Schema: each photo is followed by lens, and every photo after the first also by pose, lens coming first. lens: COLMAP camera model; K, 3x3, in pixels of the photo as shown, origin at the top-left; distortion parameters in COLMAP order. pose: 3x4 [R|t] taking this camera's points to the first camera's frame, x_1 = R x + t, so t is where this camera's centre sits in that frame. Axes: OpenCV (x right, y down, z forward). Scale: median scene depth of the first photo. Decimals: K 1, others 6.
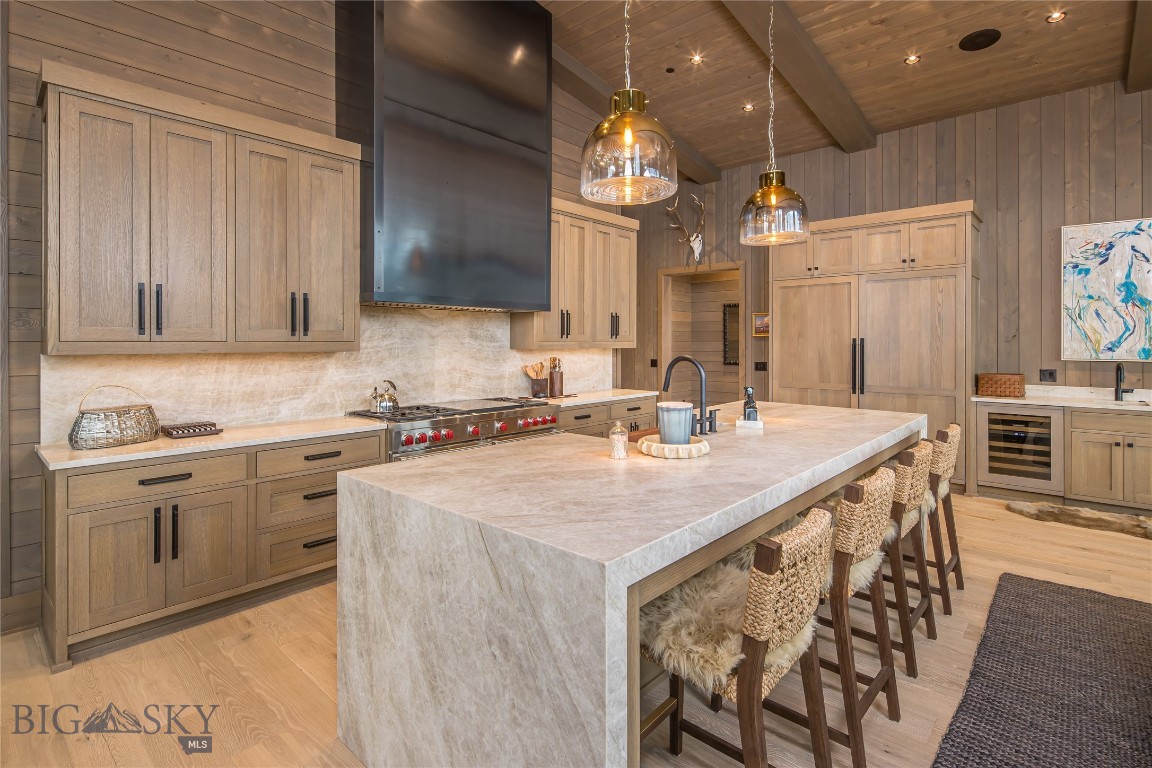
lens RADIAL K [[569.9, 0, 564.6], [0, 569.9, 340.2], [0, 0, 1]] dist [0.012855, -0.008847]
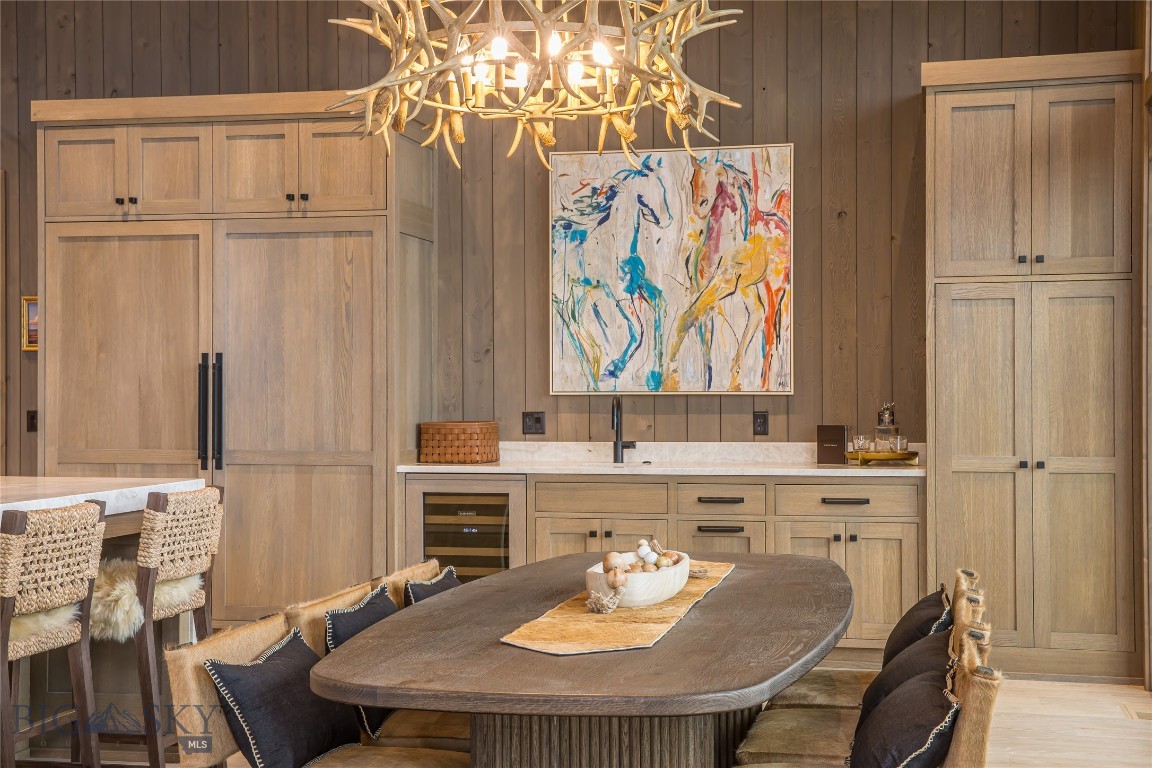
lens RADIAL K [[1623.9, 0, 582.8], [0, 1623.9, 386.2], [0, 0, 1]] dist [0.115142, 0.000000]
pose [[0.869174, 0.001007, 0.494505, 0.136956], [0.000381, 0.999996, -0.002707, 0.036005], [-0.494506, 0.002542, 0.869171, -0.437147]]
